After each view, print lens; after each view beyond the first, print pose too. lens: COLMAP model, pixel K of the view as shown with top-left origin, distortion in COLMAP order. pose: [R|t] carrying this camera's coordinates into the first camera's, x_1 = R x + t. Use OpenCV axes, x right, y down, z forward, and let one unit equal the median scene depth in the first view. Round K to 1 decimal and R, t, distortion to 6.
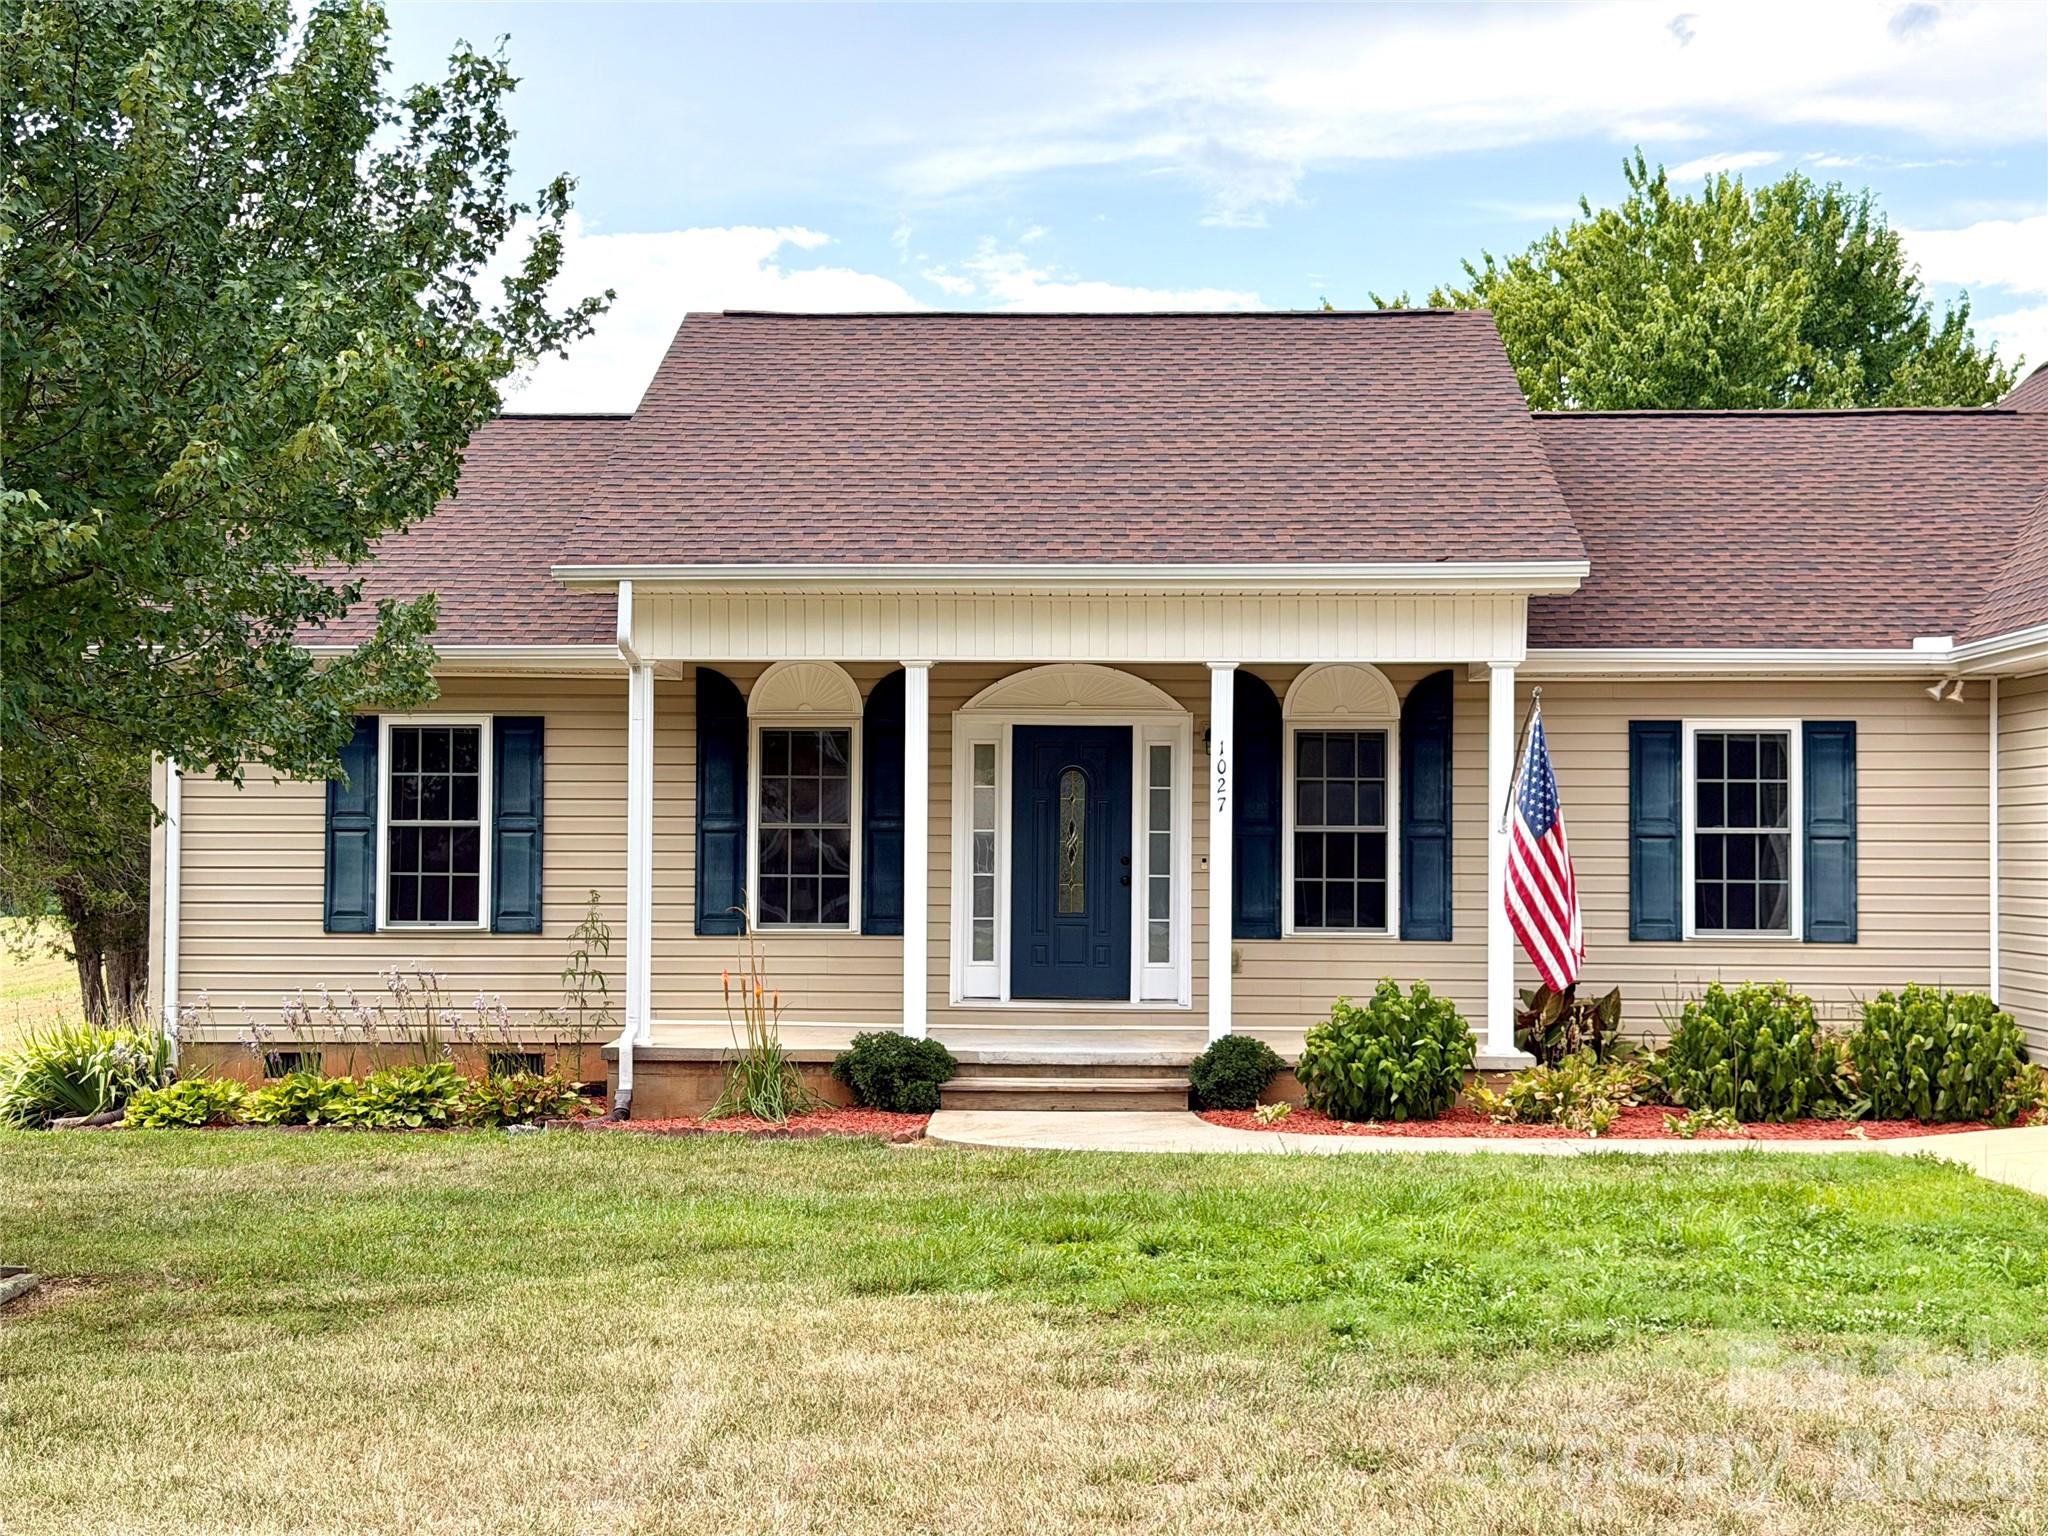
lens RADIAL K [[2812.8, 0, 1024.0], [0, 2812.8, 768.0], [0, 0, 1]] dist [0.095709, 0.013698]
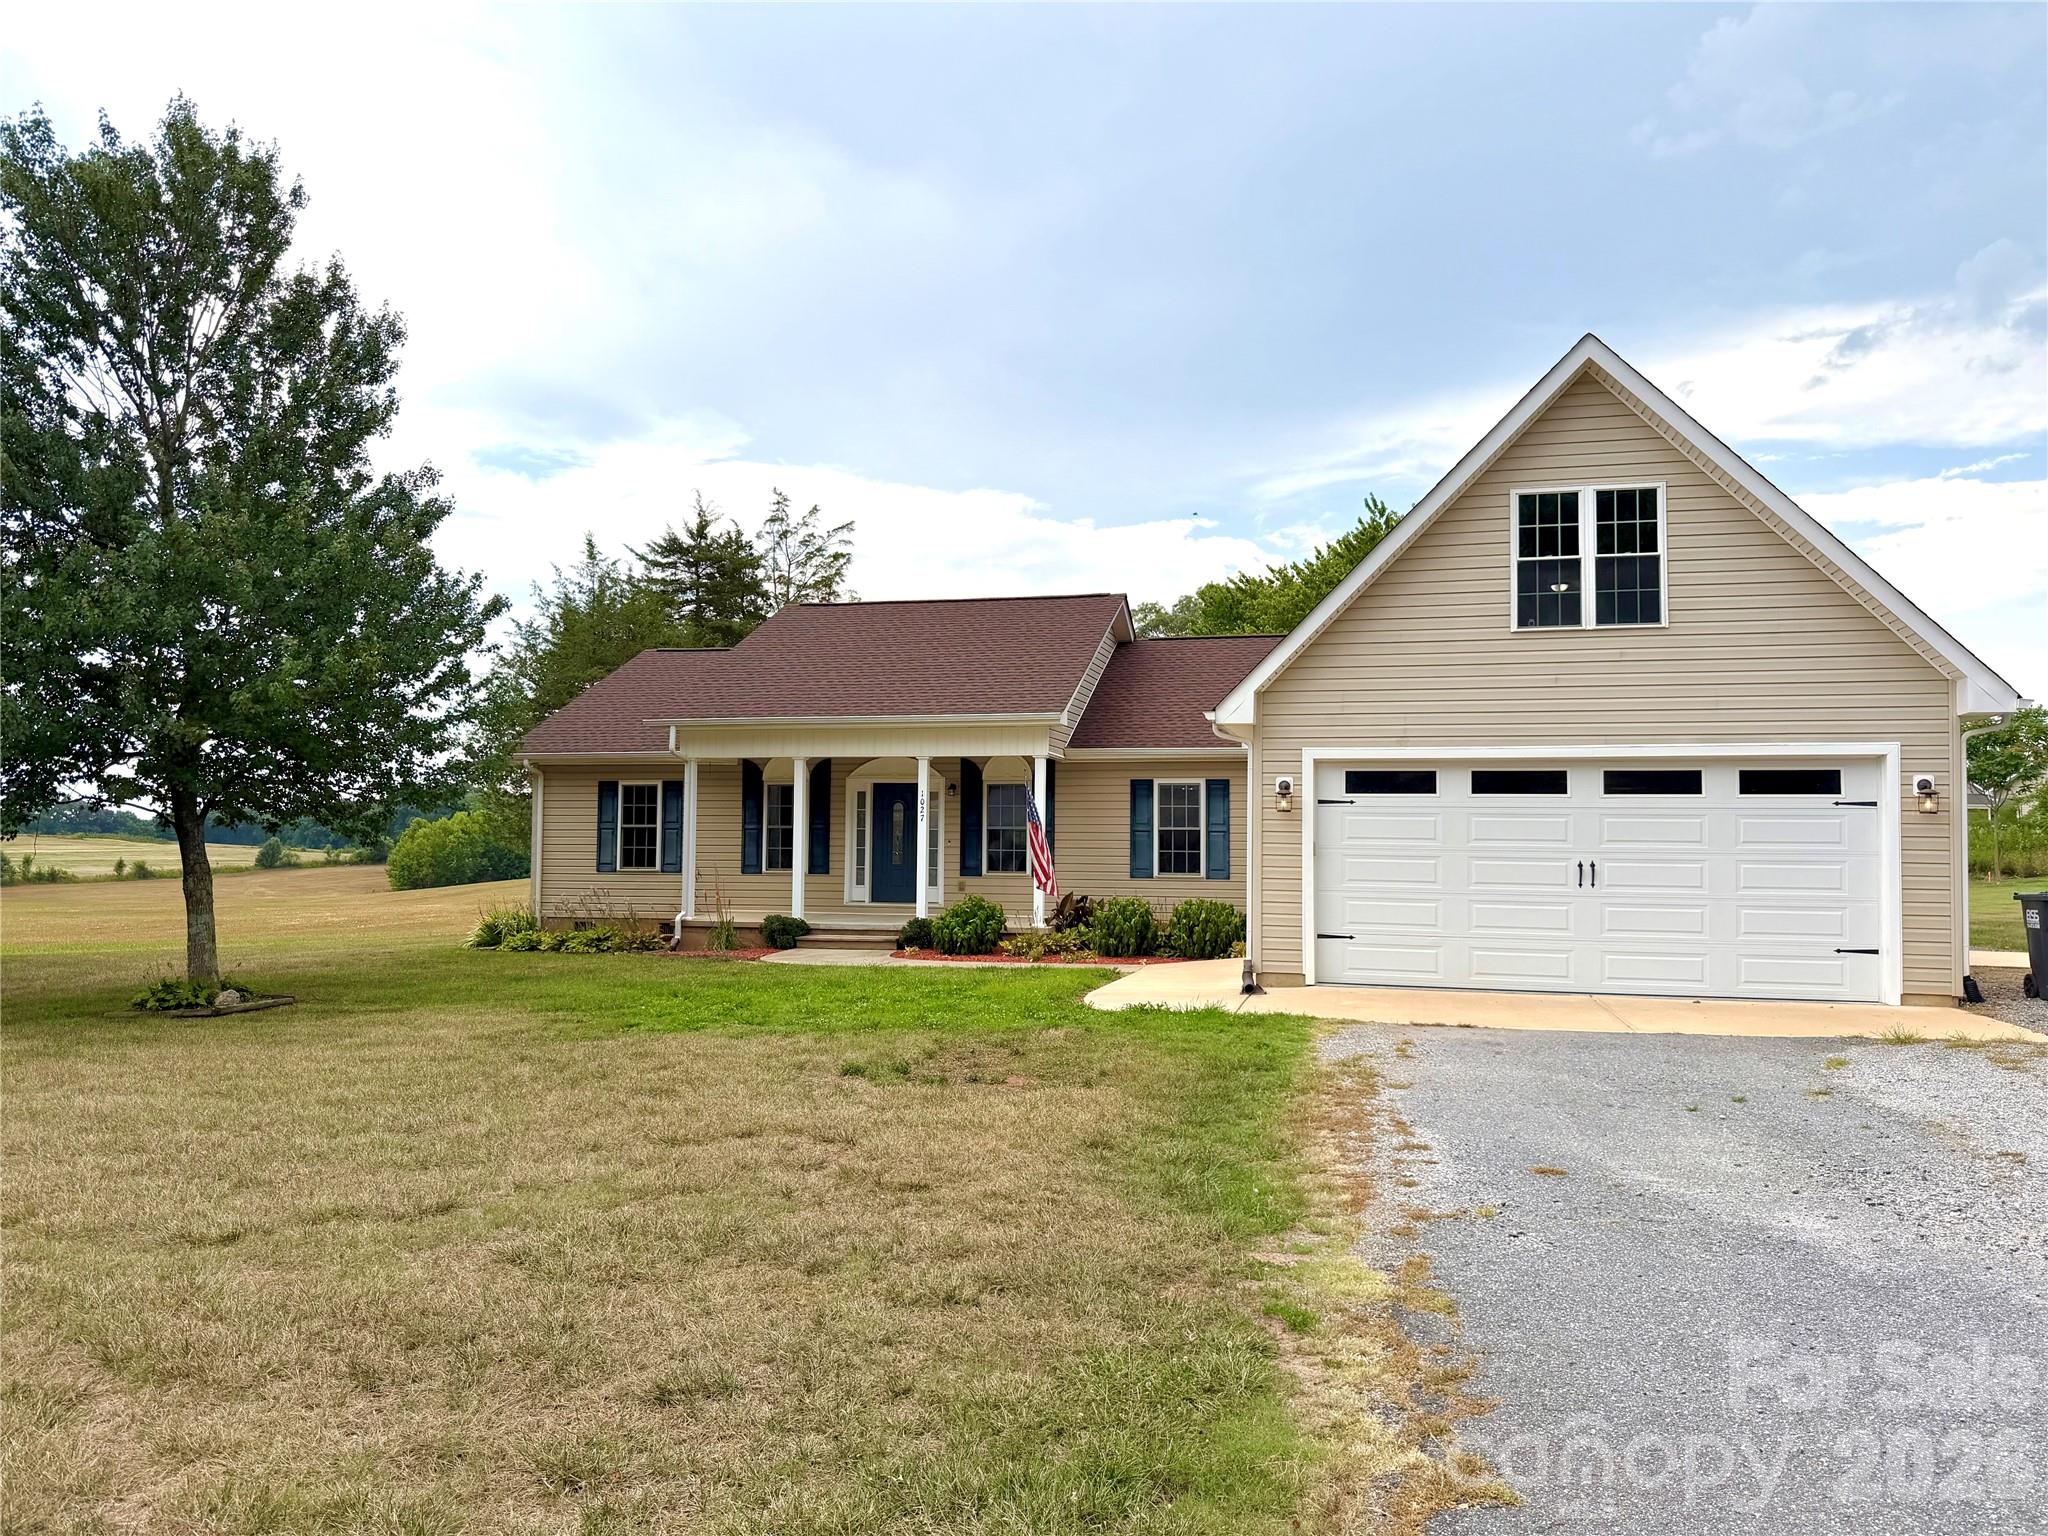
lens RADIAL K [[1443.2, 0, 1024.0], [0, 1443.2, 768.0], [0, 0, 1]] dist [0.068177, -0.000324]
pose [[0.980862, -0.007911, -0.194543, 0.352797], [0.003879, 0.999770, -0.021098, -0.002022], [0.194665, 0.019940, 0.980667, -0.133015]]
